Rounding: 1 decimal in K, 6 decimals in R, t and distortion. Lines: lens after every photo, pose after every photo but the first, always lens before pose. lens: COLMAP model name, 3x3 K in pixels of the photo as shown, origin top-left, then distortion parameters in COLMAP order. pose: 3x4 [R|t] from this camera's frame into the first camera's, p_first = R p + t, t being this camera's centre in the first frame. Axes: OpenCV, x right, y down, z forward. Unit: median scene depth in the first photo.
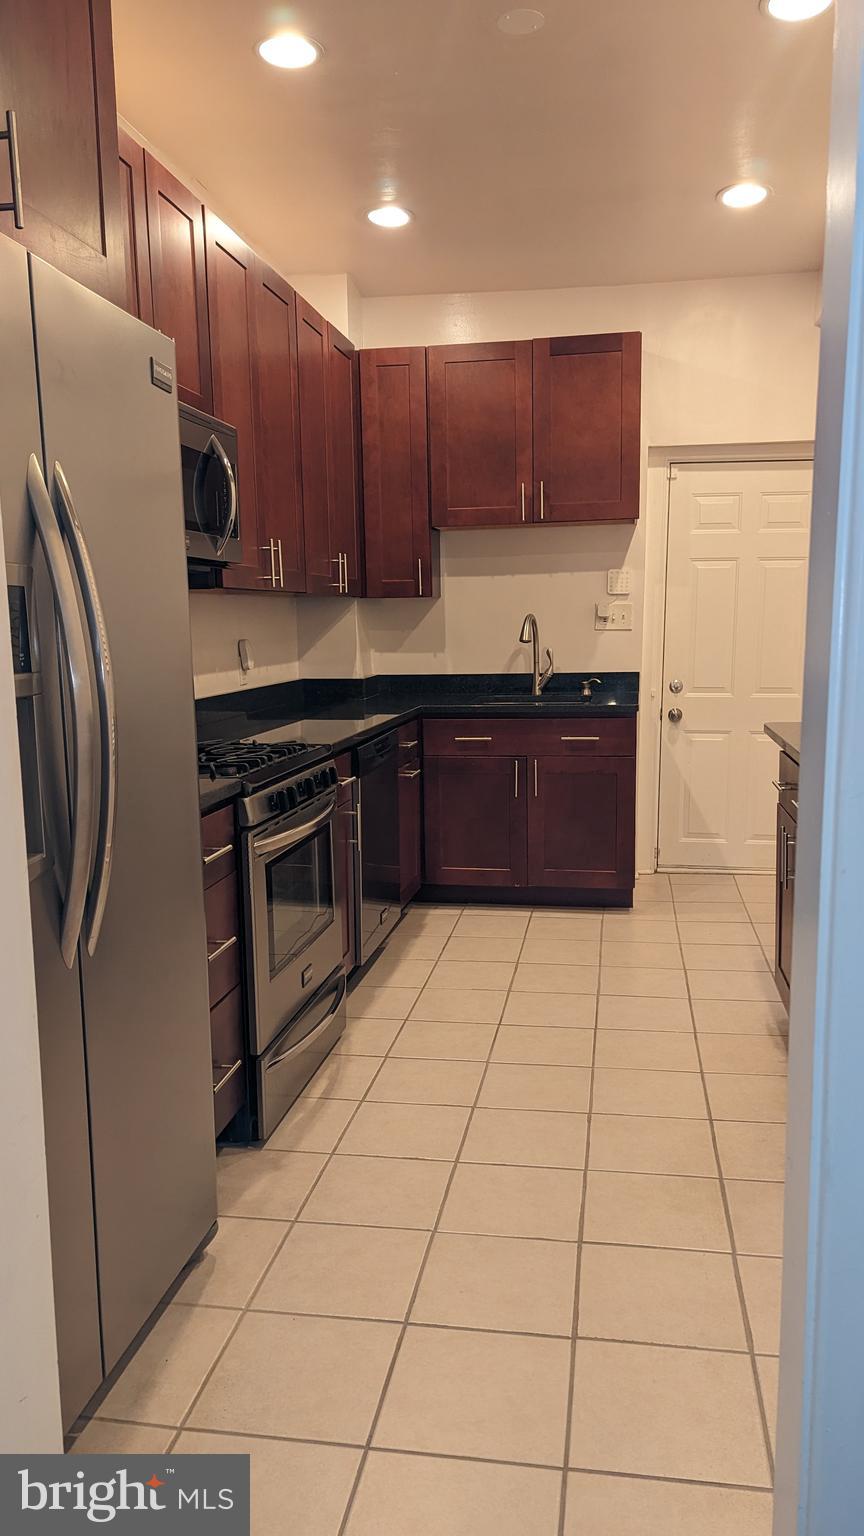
lens RADIAL K [[1087.0, 0, 458.0], [0, 1087.0, 770.8], [0, 0, 1]] dist [0.083142, -0.096583]
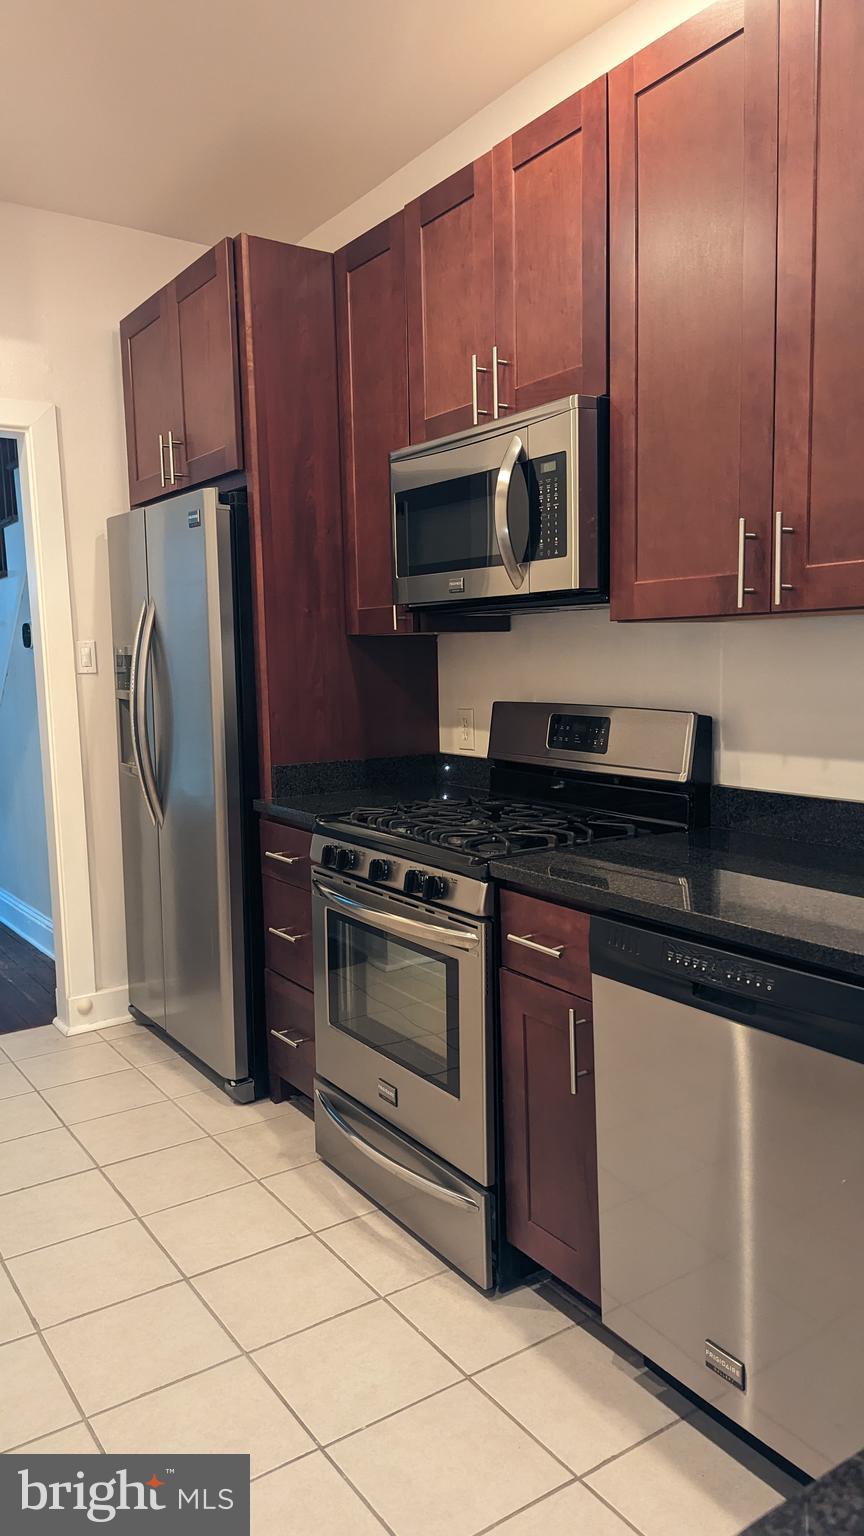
lens RADIAL K [[1088.1, 0, 435.7], [0, 1088.1, 765.8], [0, 0, 1]] dist [0.081525, -0.078256]
pose [[-0.730783, 0.091571, -0.676440, 0.367283], [-0.073584, 0.974619, 0.211432, -0.227452], [0.678633, 0.204286, -0.705496, 1.502464]]
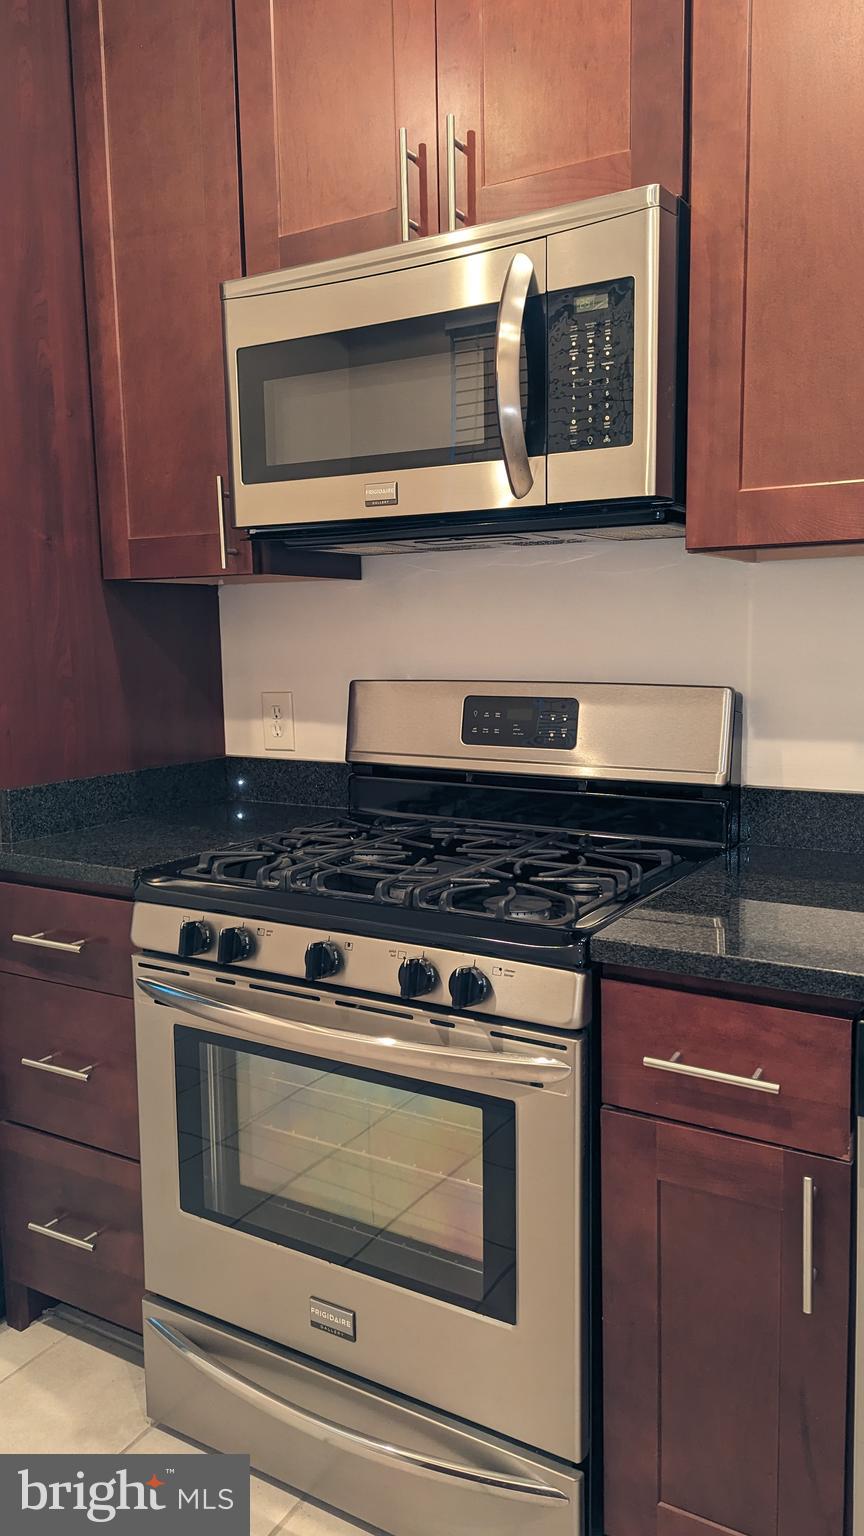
lens RADIAL K [[1030.5, 0, 432.0], [0, 1030.5, 768.0], [0, 0, 1]] dist [0.035558, -0.000161]
pose [[-0.339766, 0.129015, -0.931619, 0.257068], [-0.120804, 0.976355, 0.179268, -0.149793], [0.932720, 0.173452, -0.316147, 1.101904]]
